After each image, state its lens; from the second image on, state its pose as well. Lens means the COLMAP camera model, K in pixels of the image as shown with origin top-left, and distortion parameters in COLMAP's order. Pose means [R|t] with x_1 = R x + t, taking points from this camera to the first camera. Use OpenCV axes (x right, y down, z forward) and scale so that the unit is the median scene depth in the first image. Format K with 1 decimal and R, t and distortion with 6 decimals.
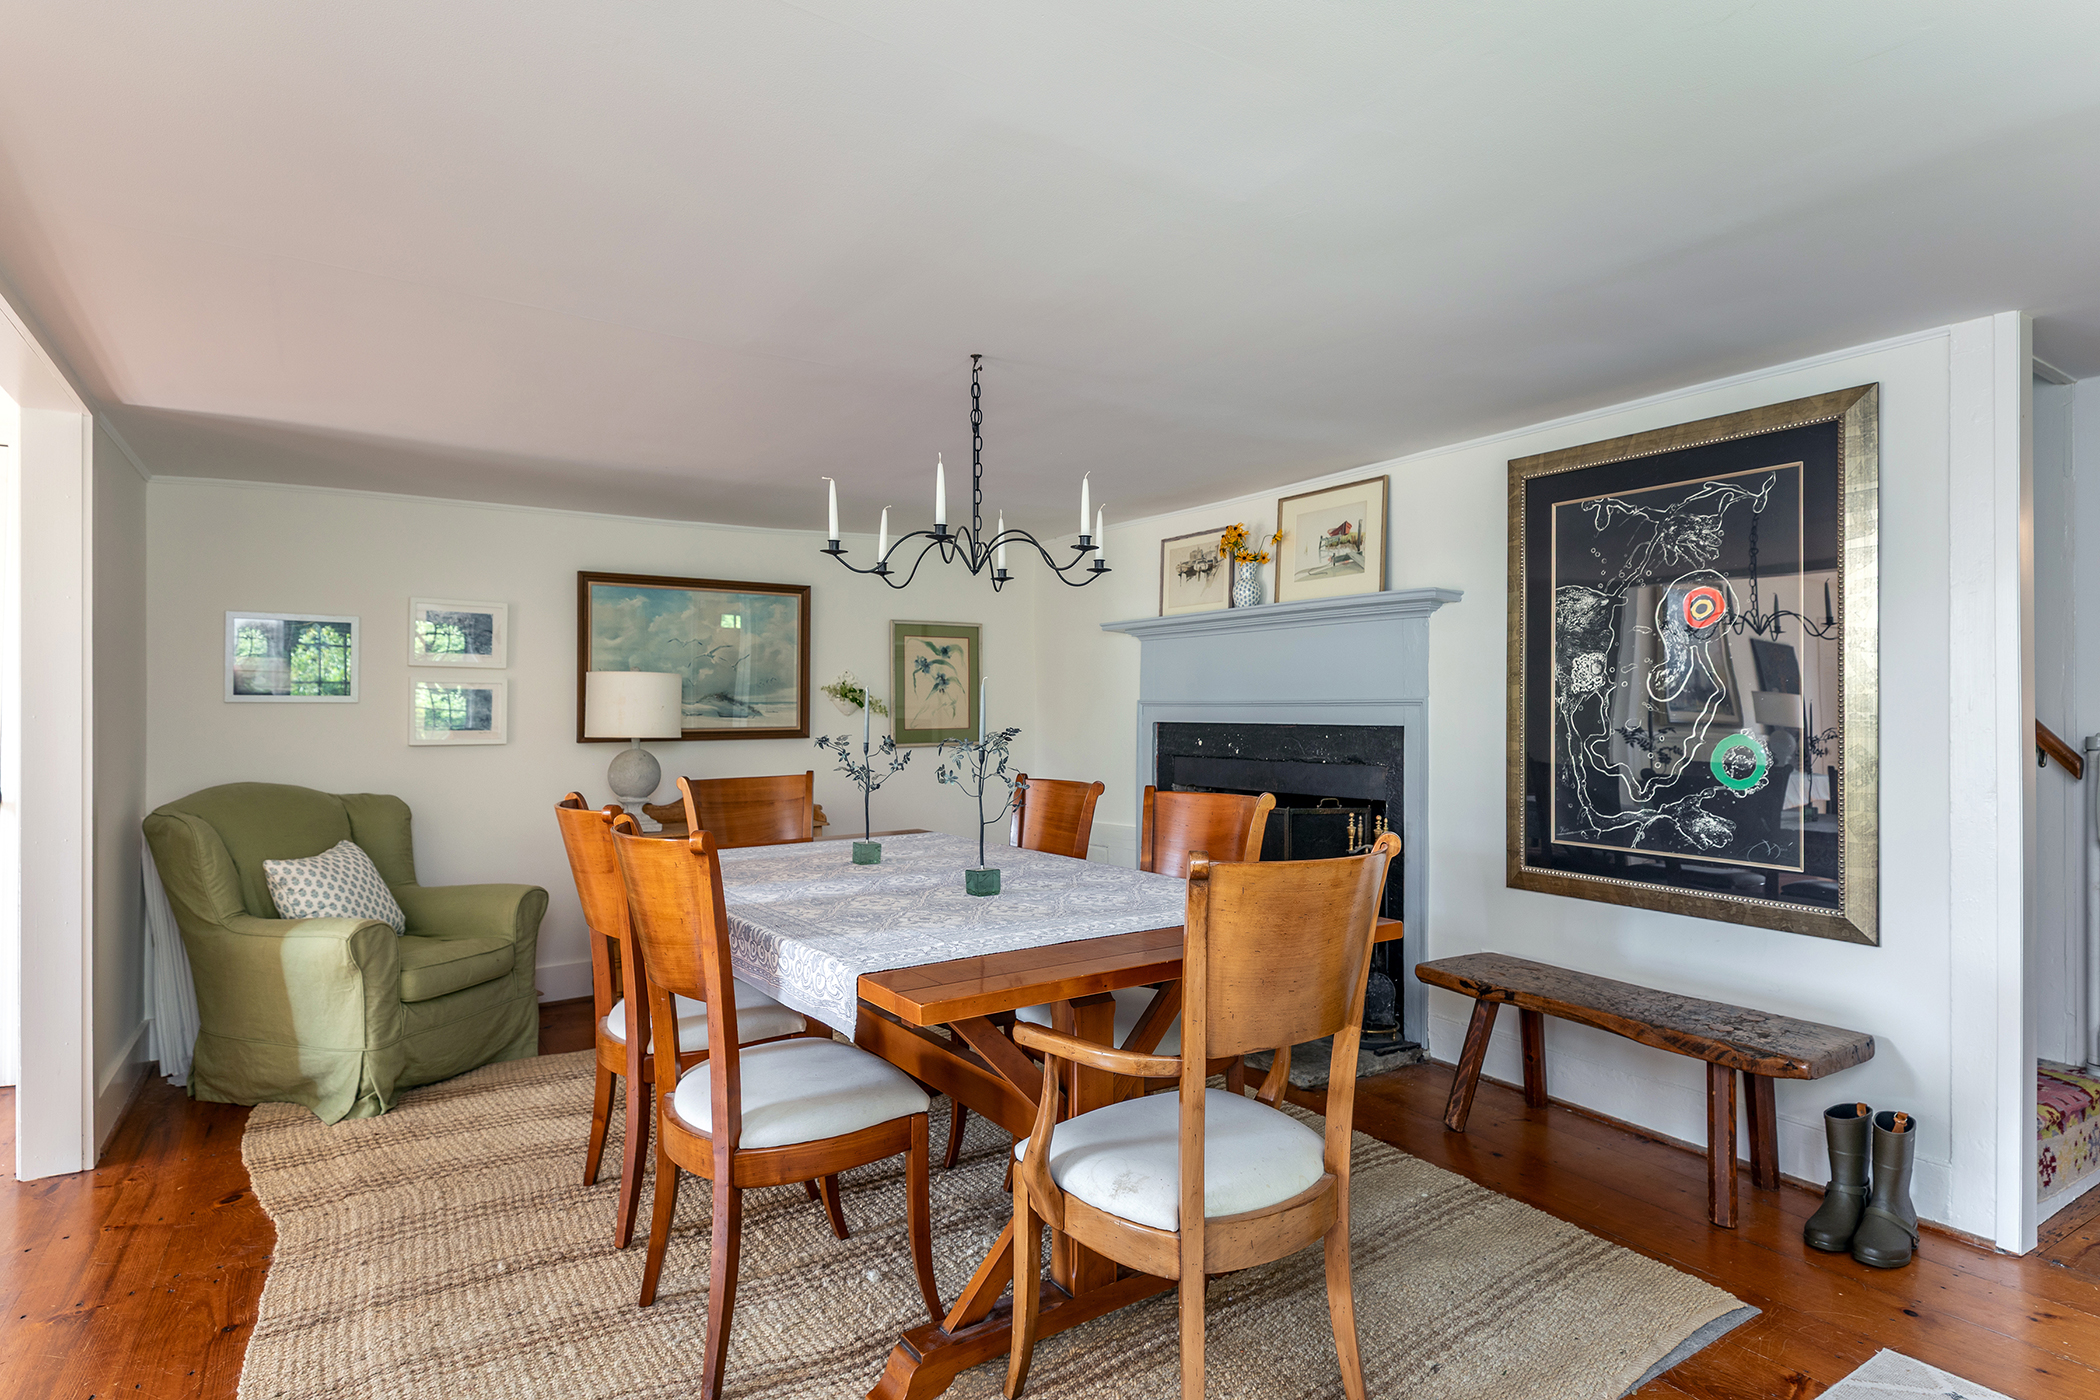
lens RADIAL K [[1085.7, 0, 1050.0], [0, 1085.7, 700.0], [0, 0, 1]] dist [0.019384, -0.000483]
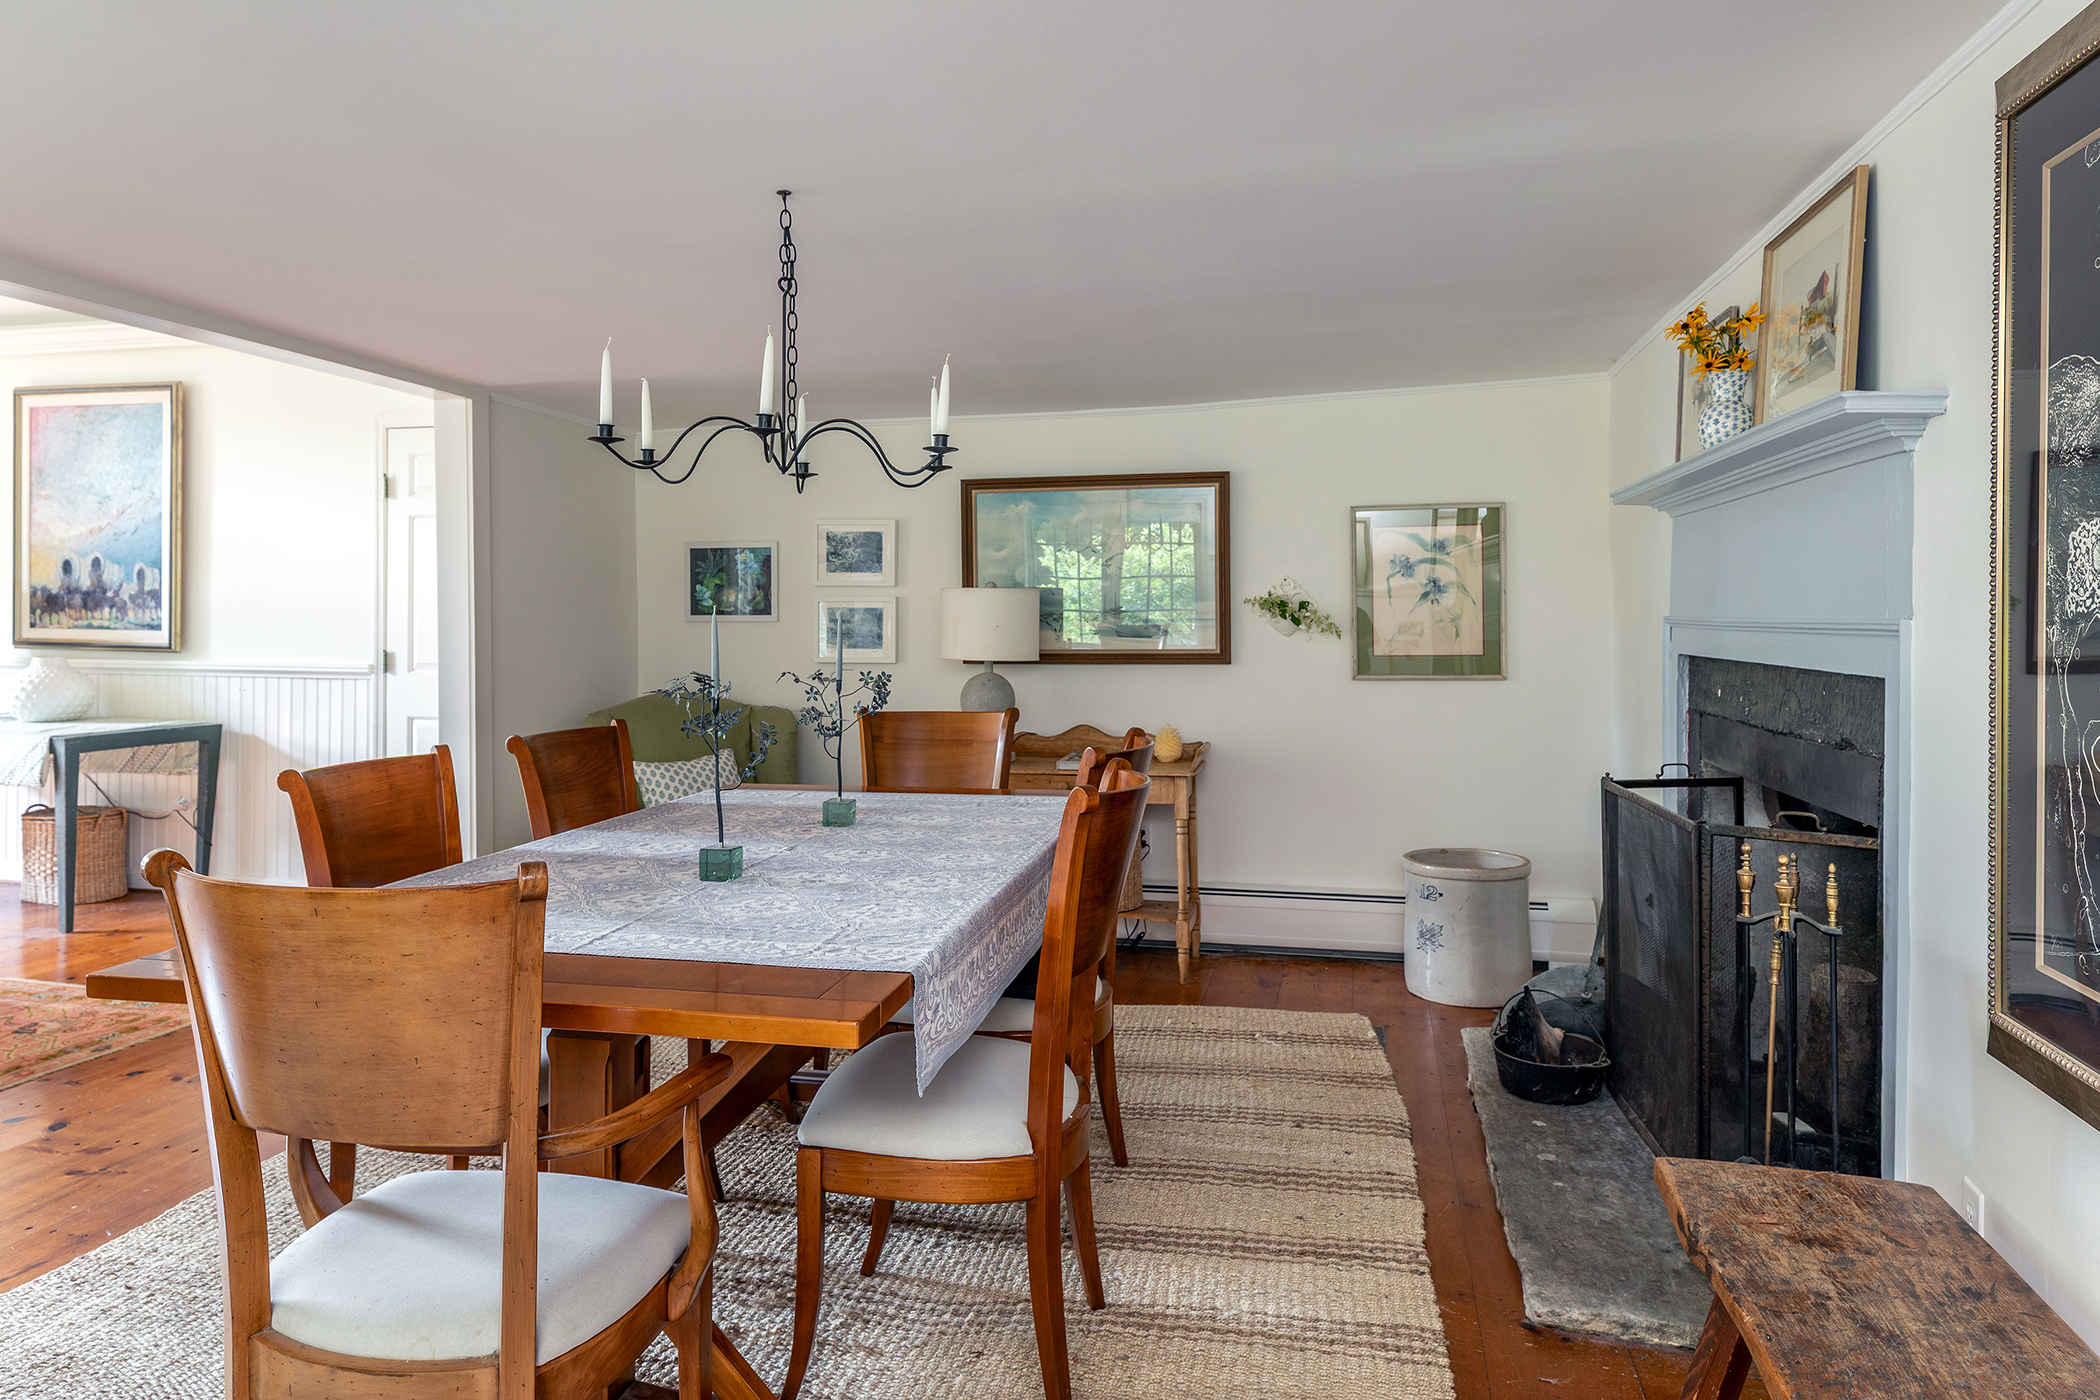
lens RADIAL K [[1304.4, 0, 1049.9], [0, 1304.4, 608.8], [0, 0, 1]] dist [0.031540, -0.000639]
pose [[0.683425, -0.002505, -0.730017, 0.451815], [0.008386, 0.999955, 0.004419, -0.012211], [0.729973, -0.009142, 0.683415, 0.296672]]
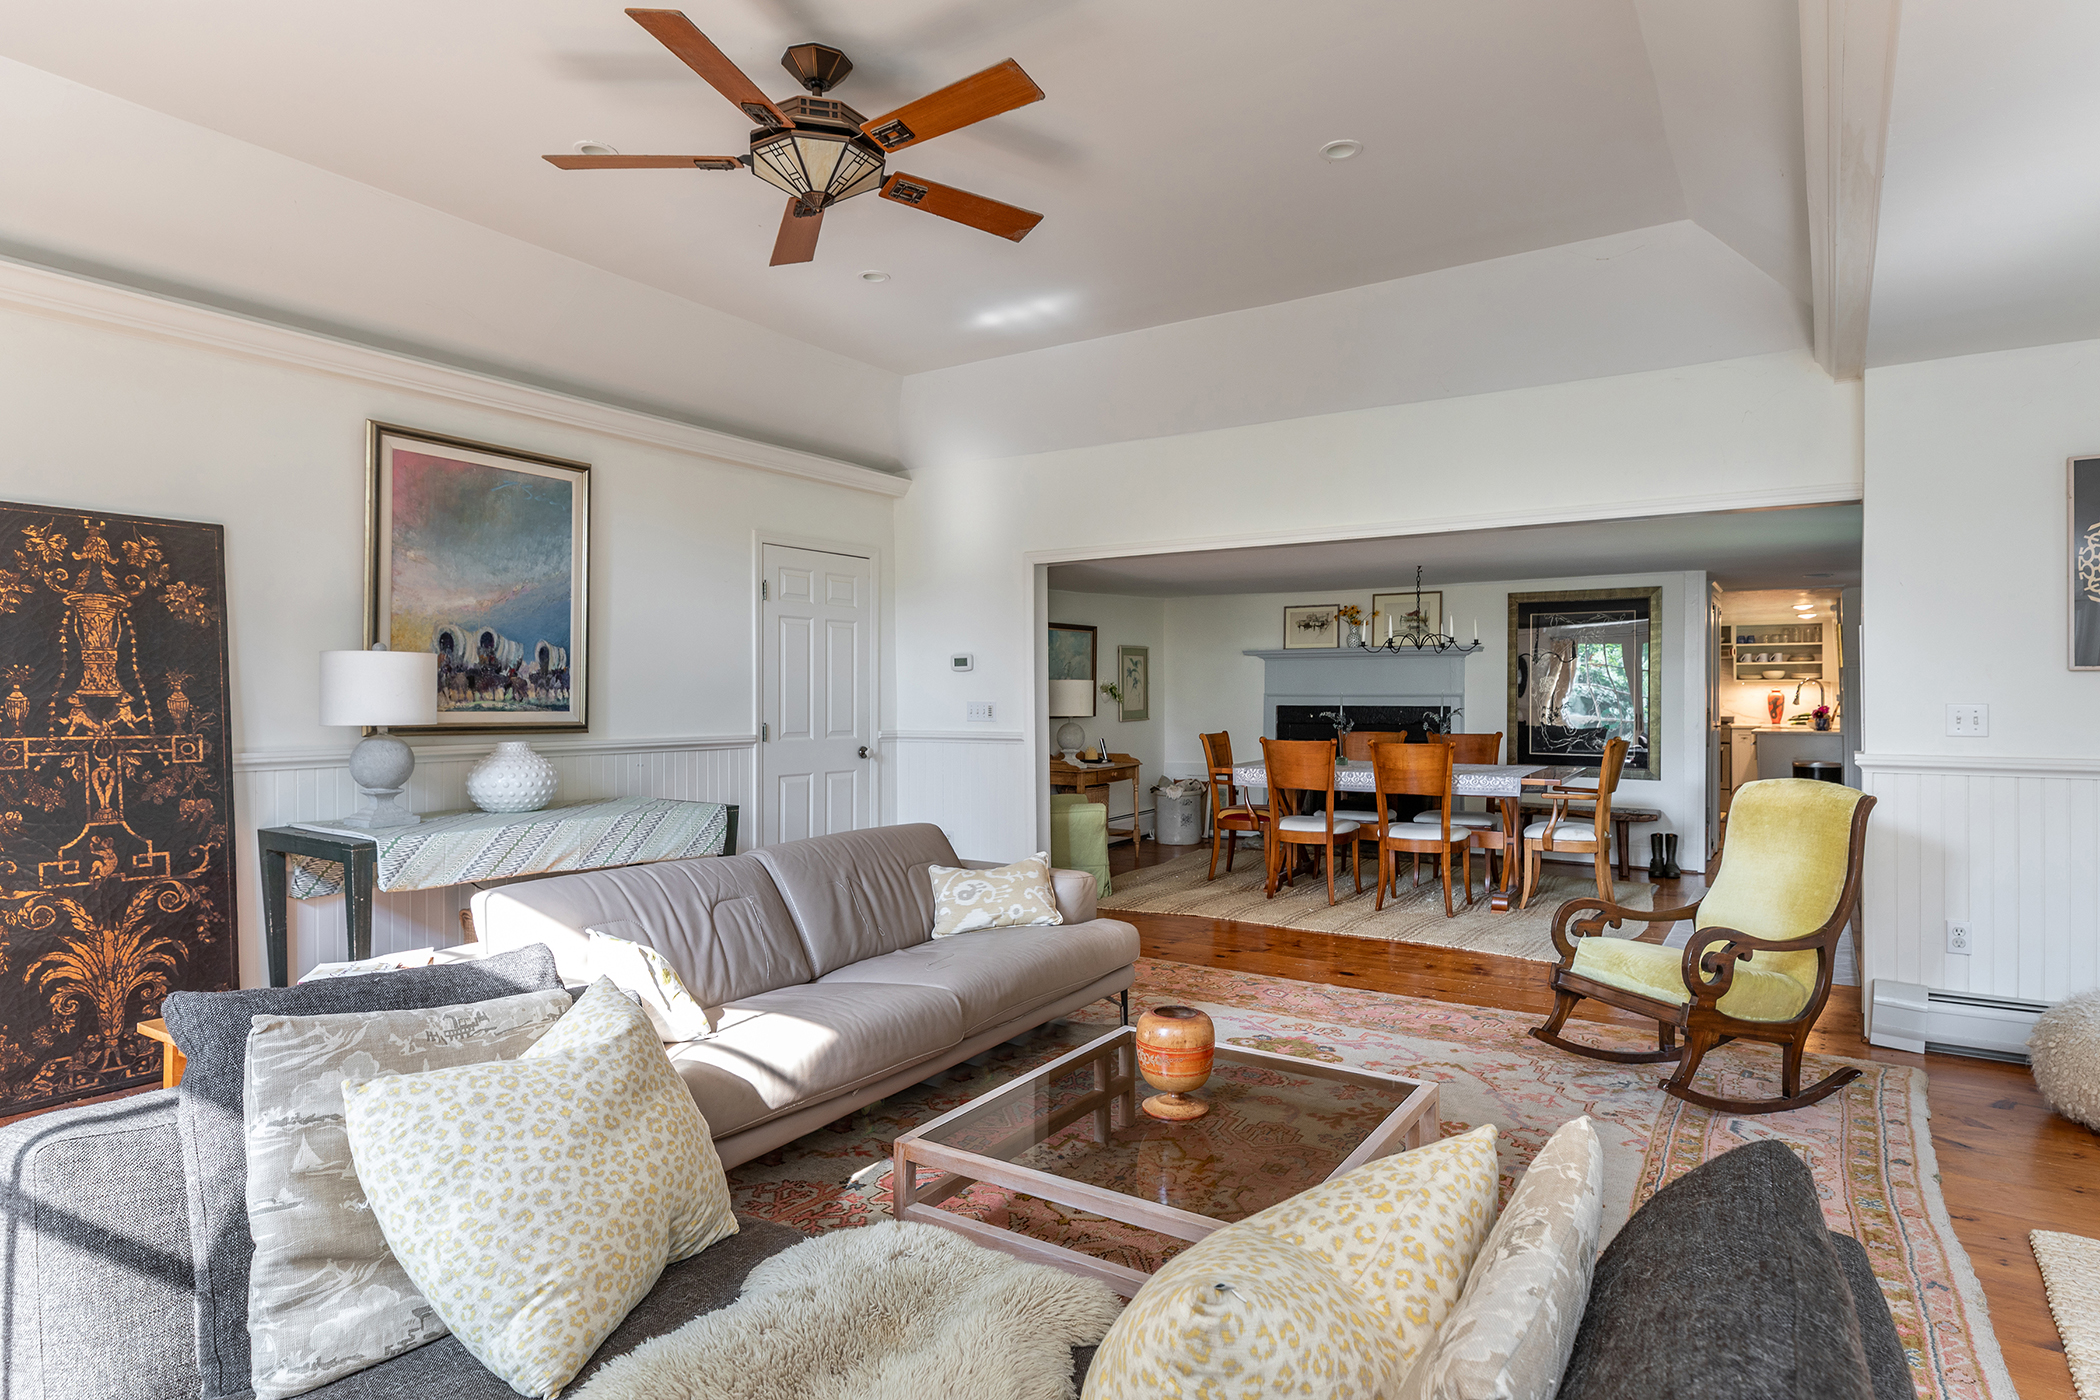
lens RADIAL K [[1085.7, 0, 1050.0], [0, 1085.7, 700.0], [0, 0, 1]] dist [0.019384, -0.000483]
pose [[0.924186, -0.005258, 0.381906, -1.097575], [-0.000974, 0.999870, 0.016123, -0.020826], [-0.381941, -0.015272, 0.924060, -0.627396]]
